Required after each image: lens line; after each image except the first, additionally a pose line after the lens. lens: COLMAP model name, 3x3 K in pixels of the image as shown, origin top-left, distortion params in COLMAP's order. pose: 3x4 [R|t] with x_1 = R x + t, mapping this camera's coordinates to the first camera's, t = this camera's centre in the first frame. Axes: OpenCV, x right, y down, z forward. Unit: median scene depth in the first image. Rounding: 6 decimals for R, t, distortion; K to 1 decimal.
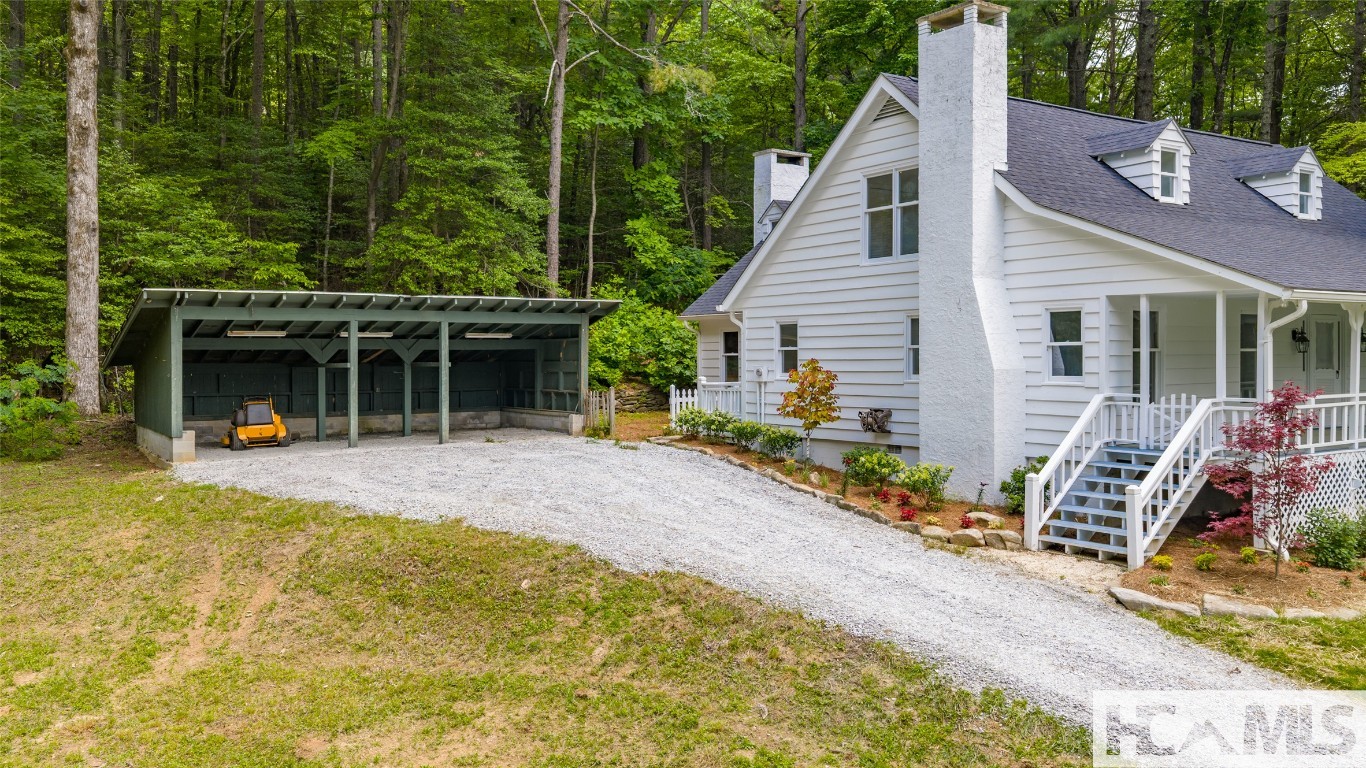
lens RADIAL K [[1159.7, 0, 683.0], [0, 1159.7, 384.0], [0, 0, 1]] dist [0.043199, -0.072878]
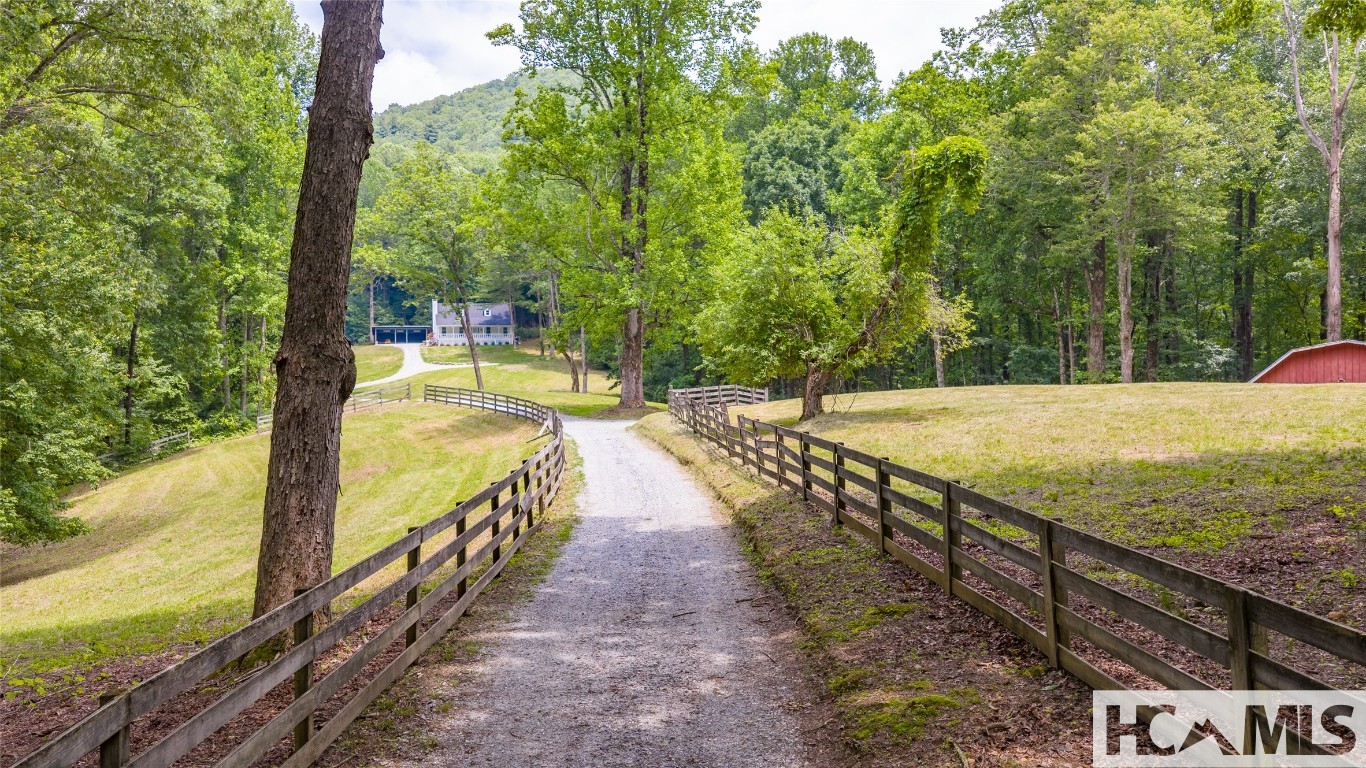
lens RADIAL K [[1123.2, 0, 684.4], [0, 1123.2, 381.8], [0, 0, 1]] dist [0.030972, -0.052918]
pose [[0.940638, -0.000055, -0.339411, 4.369766], [-0.002690, 0.999967, -0.007619, 0.377392], [0.339400, 0.008080, 0.940607, -5.858831]]
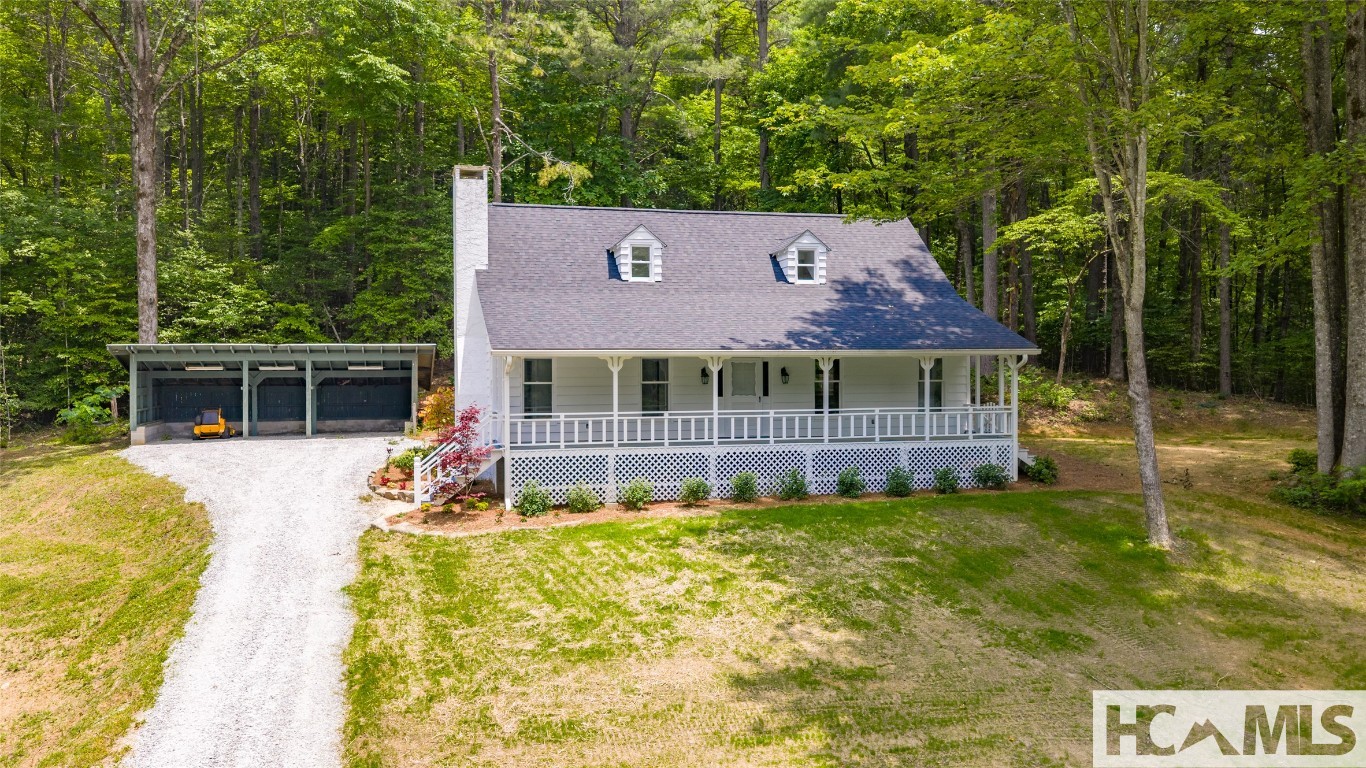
lens RADIAL K [[1123.2, 0, 684.4], [0, 1123.2, 381.8], [0, 0, 1]] dist [0.030972, -0.052918]
pose [[0.943881, 0.003467, -0.330267, 0.762827], [-0.006519, 0.999946, -0.008135, -0.015798], [0.330221, 0.009832, 0.943852, -0.252612]]
